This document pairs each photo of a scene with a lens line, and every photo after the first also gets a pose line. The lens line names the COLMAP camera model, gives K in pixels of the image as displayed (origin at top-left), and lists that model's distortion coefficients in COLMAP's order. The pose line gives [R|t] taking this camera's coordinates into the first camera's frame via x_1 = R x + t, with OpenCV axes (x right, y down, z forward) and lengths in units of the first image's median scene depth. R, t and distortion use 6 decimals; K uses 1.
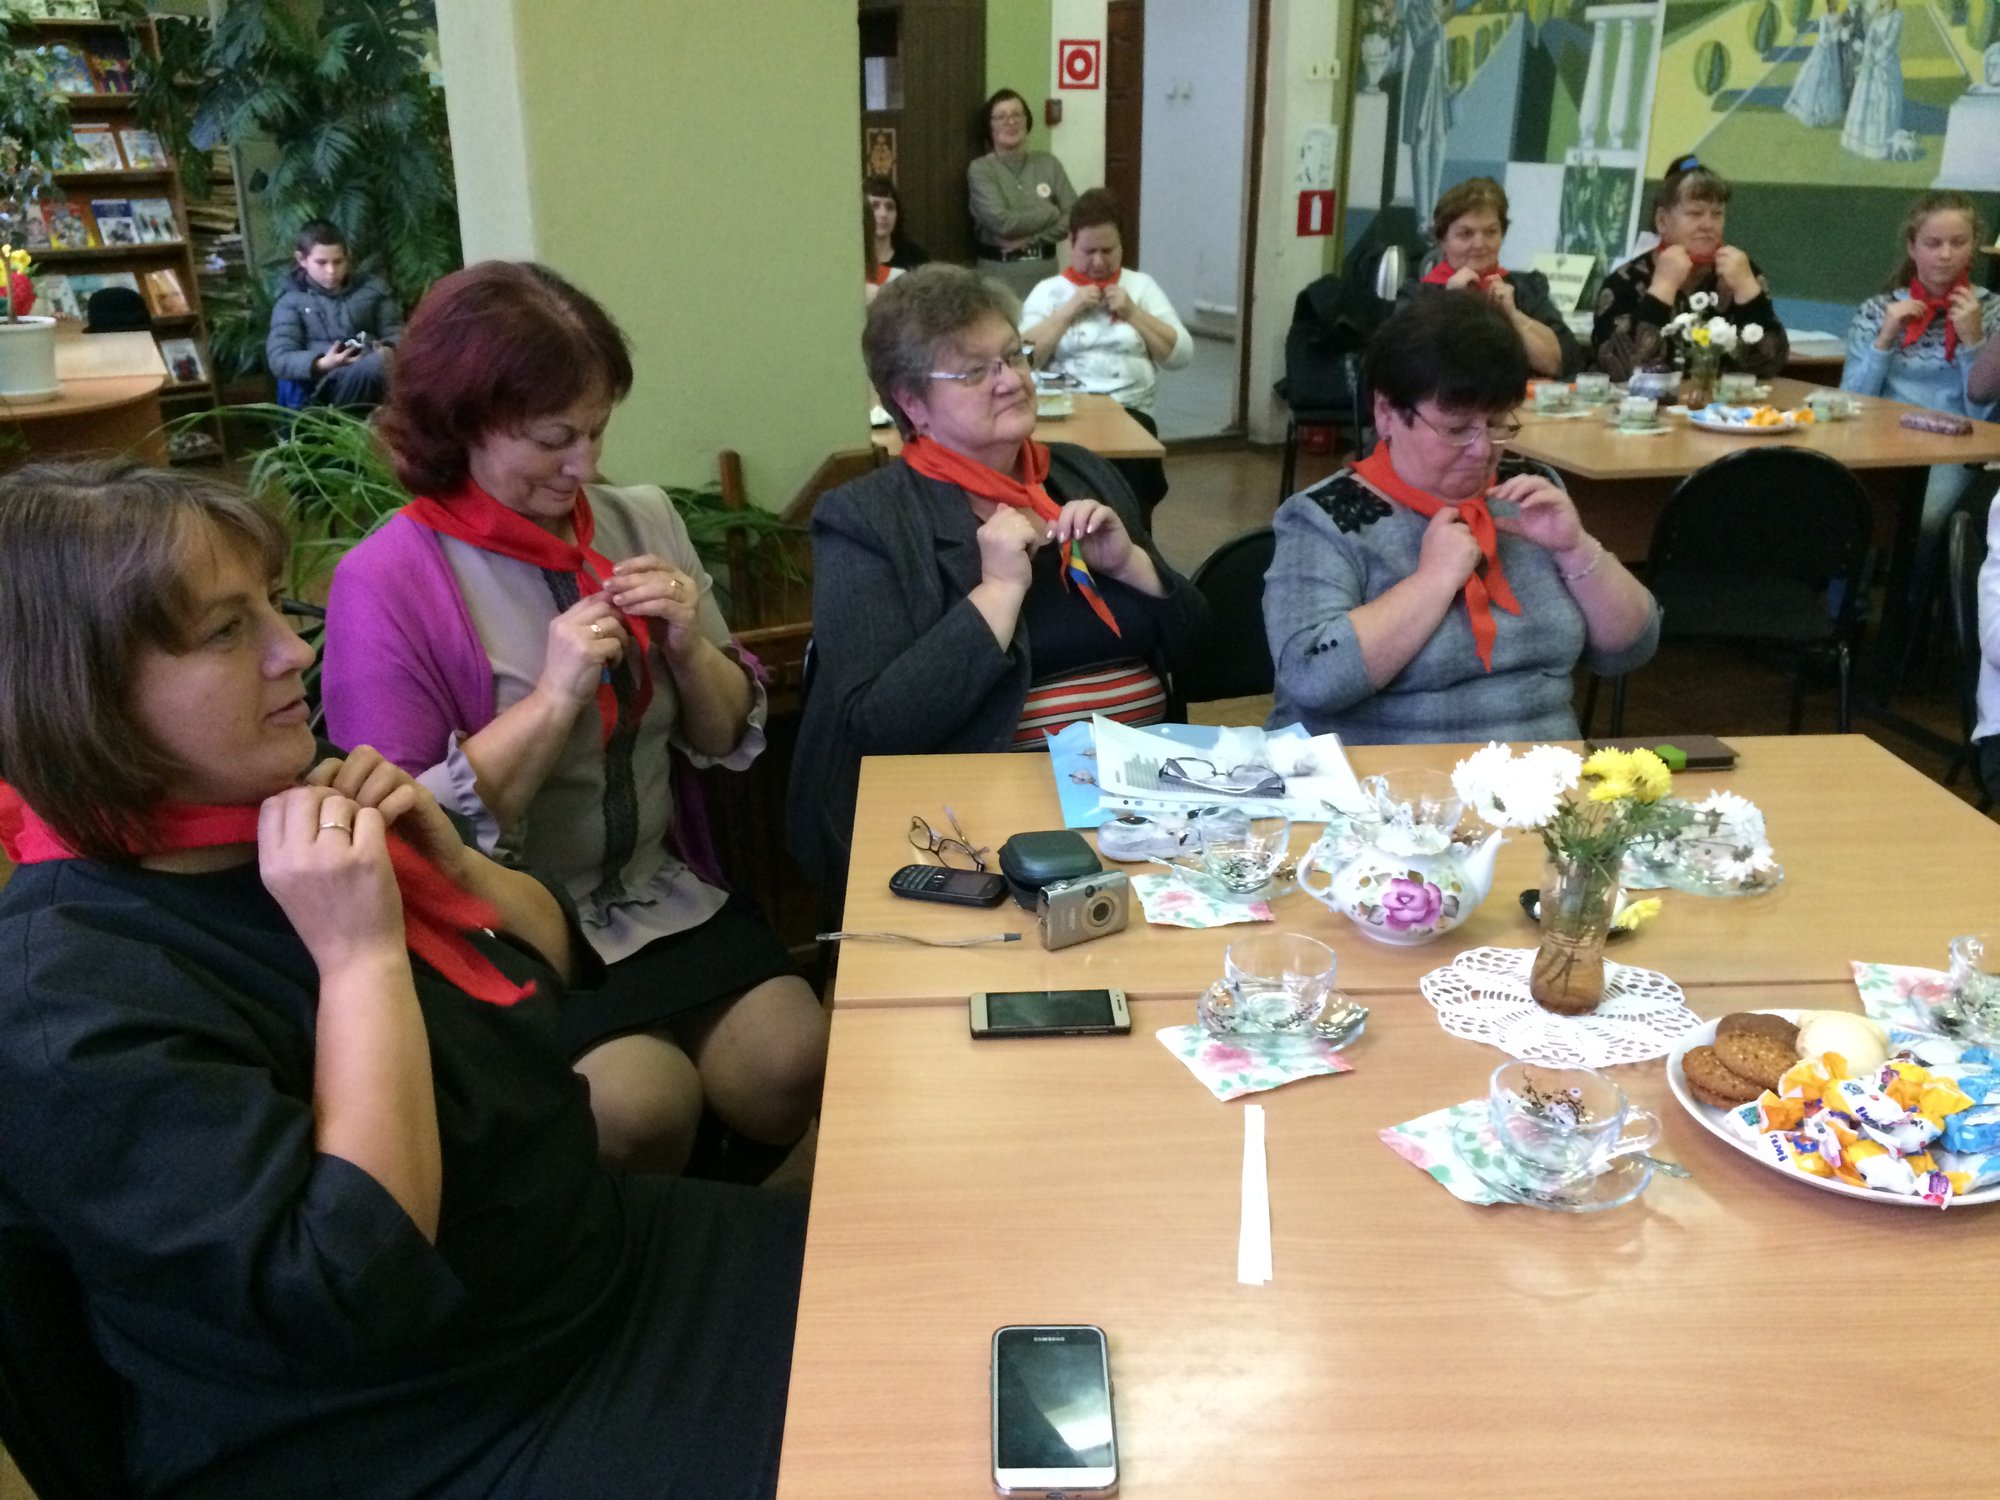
lens RADIAL K [[1680.8, 0, 1000.0], [0, 1680.8, 750.0], [0, 0, 1]] dist [0.078264, -0.096370]
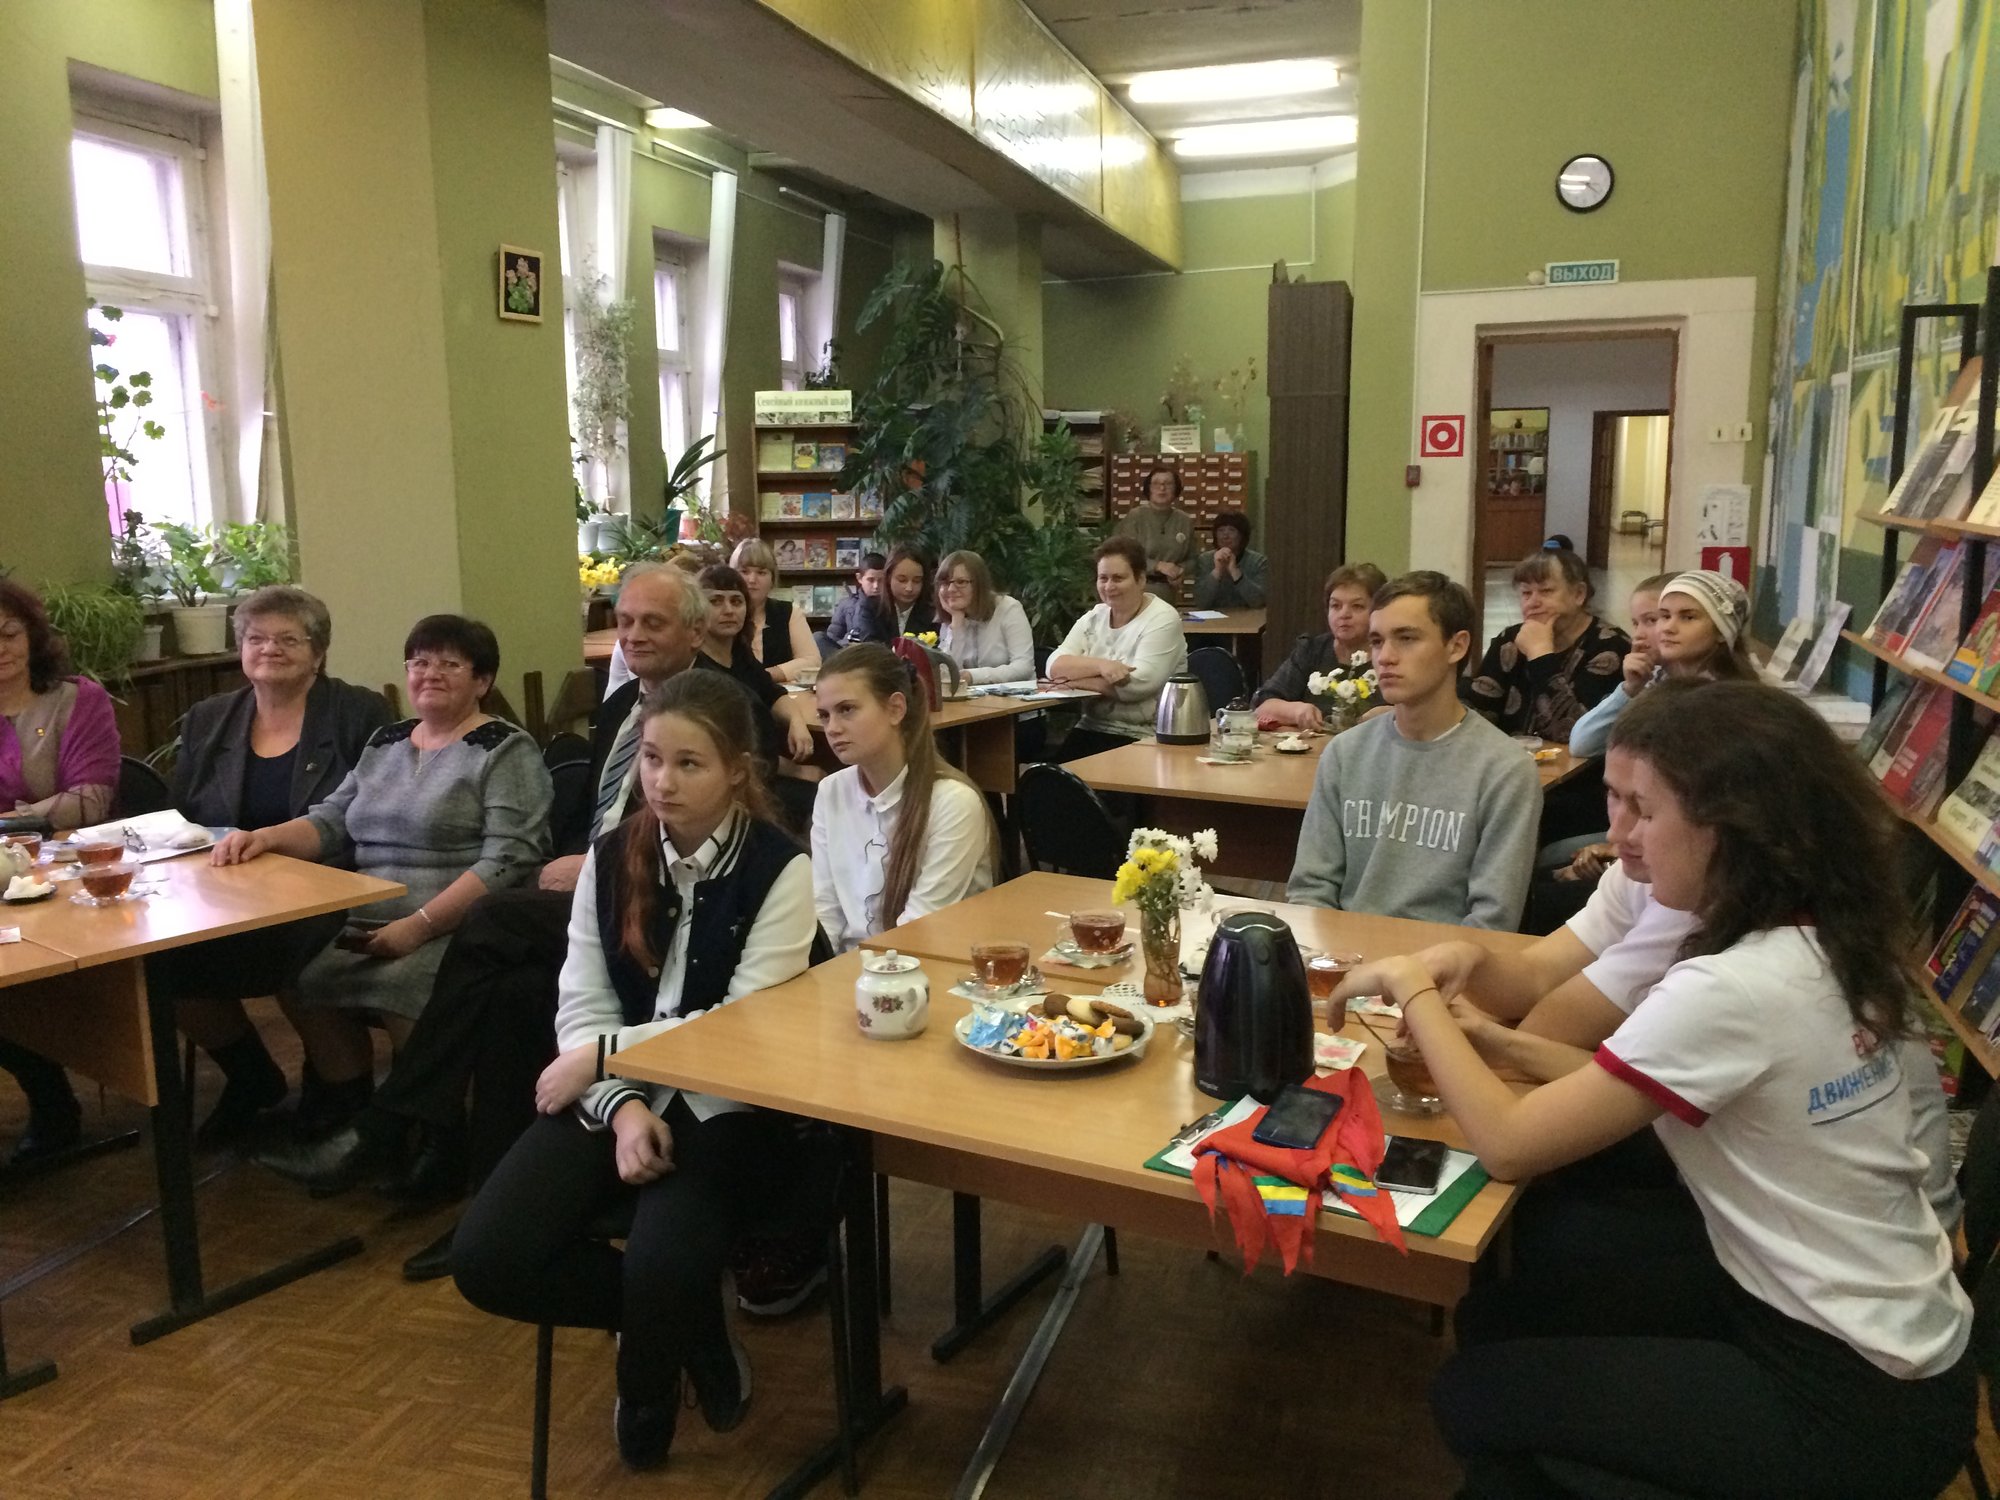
lens RADIAL K [[1687.8, 0, 1005.7], [0, 1687.8, 750.7], [0, 0, 1]] dist [0.083558, -0.099519]
pose [[0.746749, 0.103065, -0.657072, 0.663217], [-0.221086, 0.970209, -0.099078, -0.031576], [0.627285, 0.219255, 0.747289, 0.031715]]
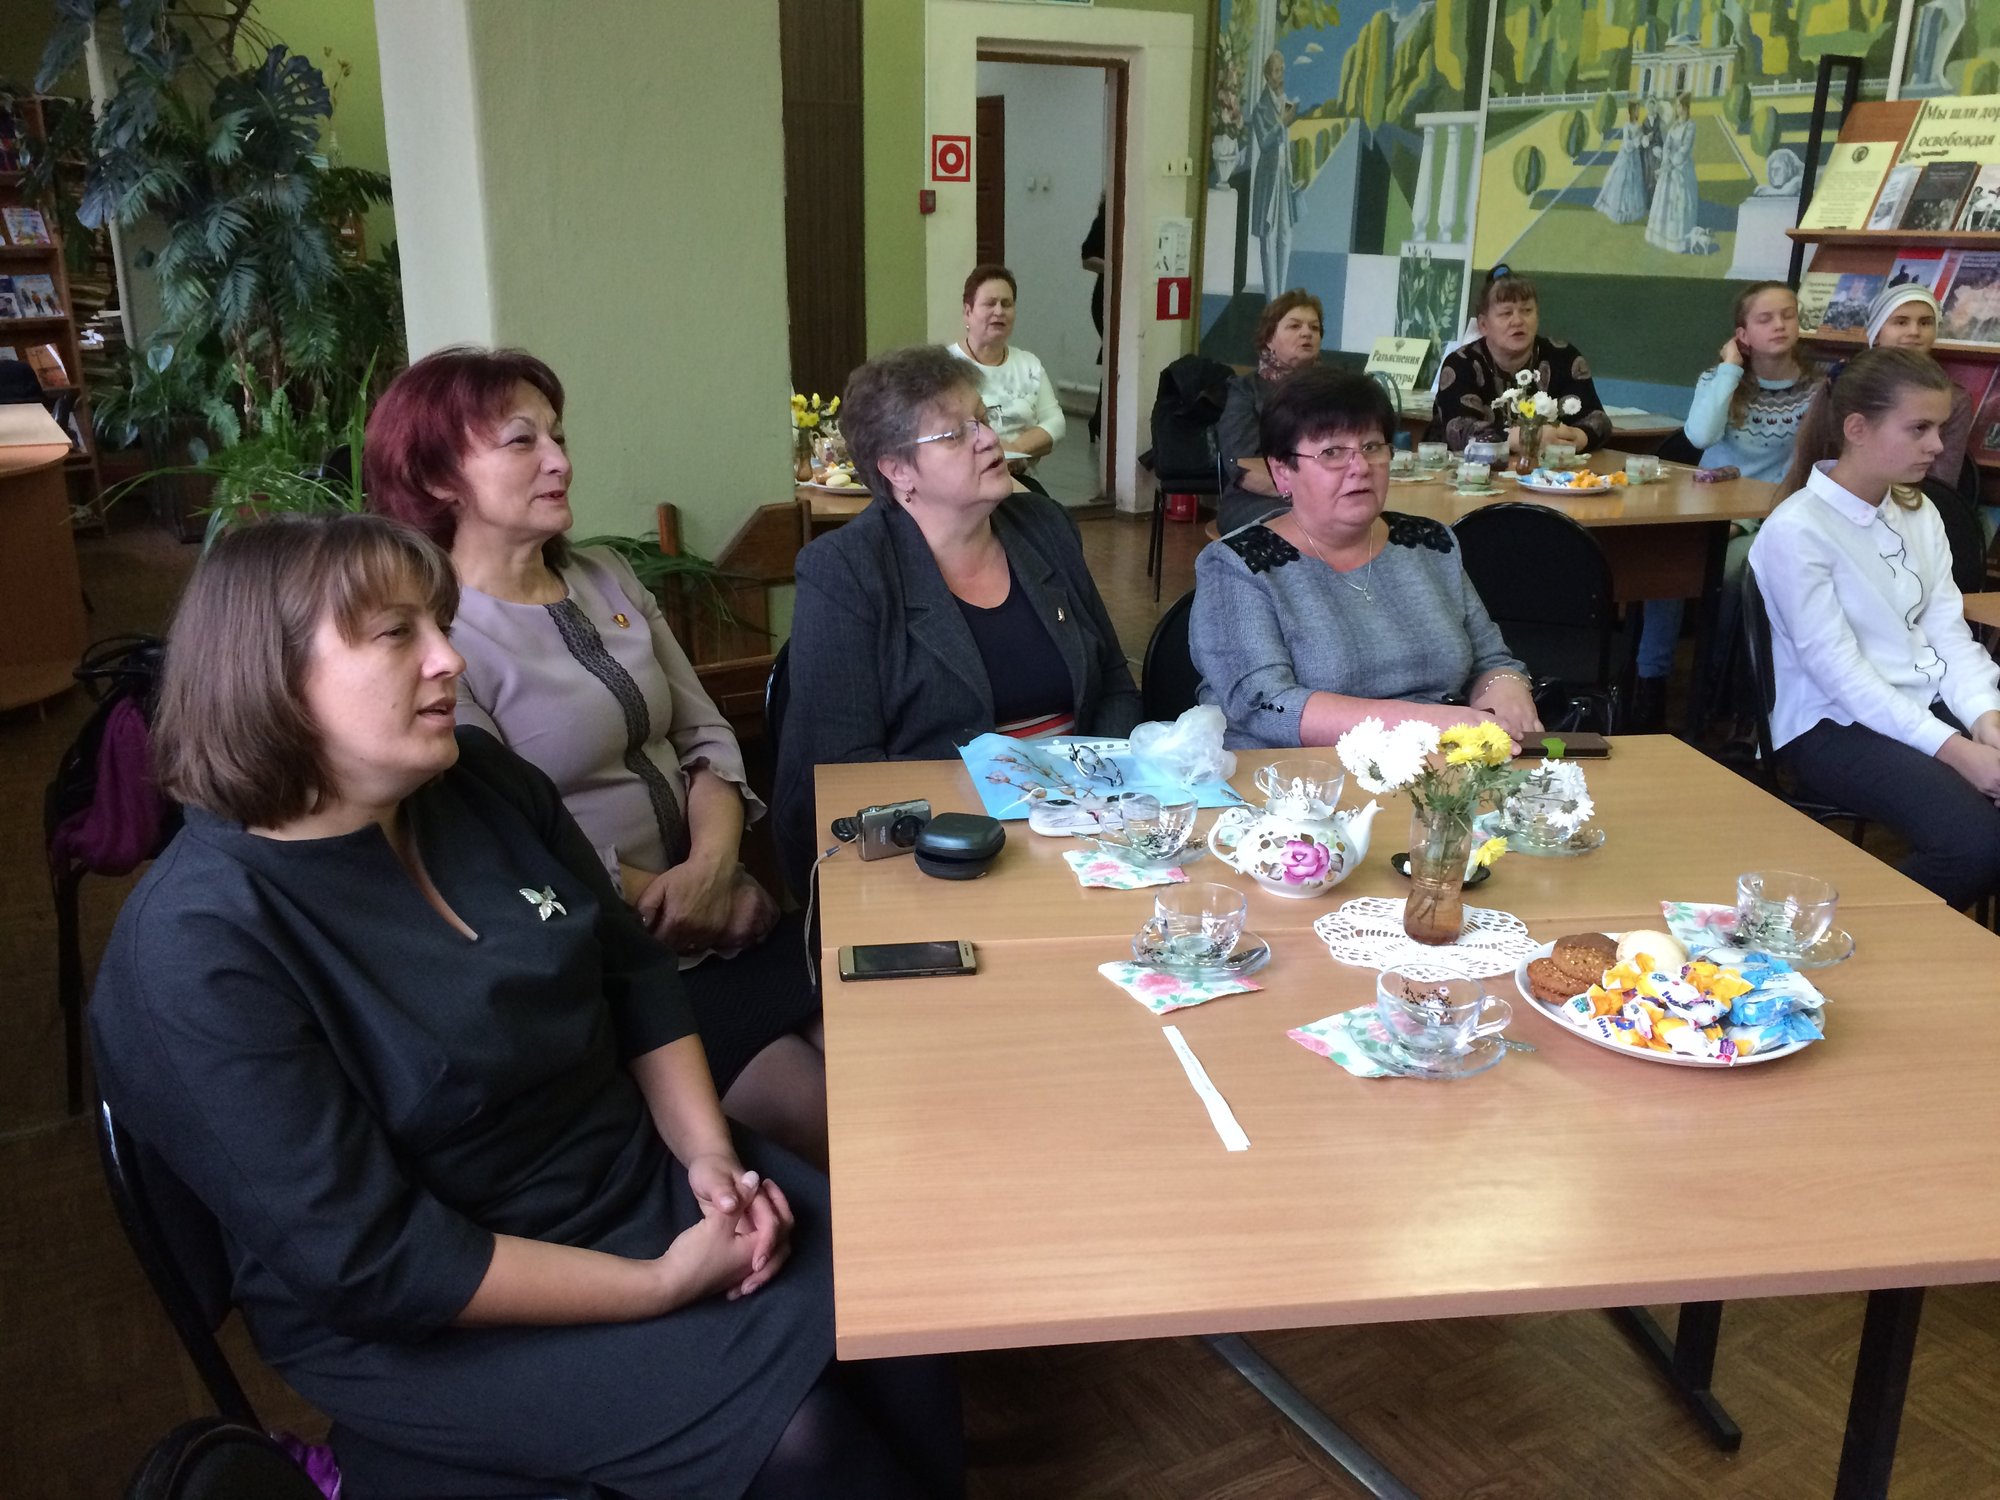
lens RADIAL K [[1649.3, 0, 1001.4], [0, 1649.3, 740.7], [0, 0, 1]] dist [0.076214, -0.081066]
pose [[0.996835, -0.013869, 0.078276, -0.009550], [0.017459, 0.998818, -0.045362, 0.008834], [-0.077554, 0.046585, 0.995899, -0.024067]]
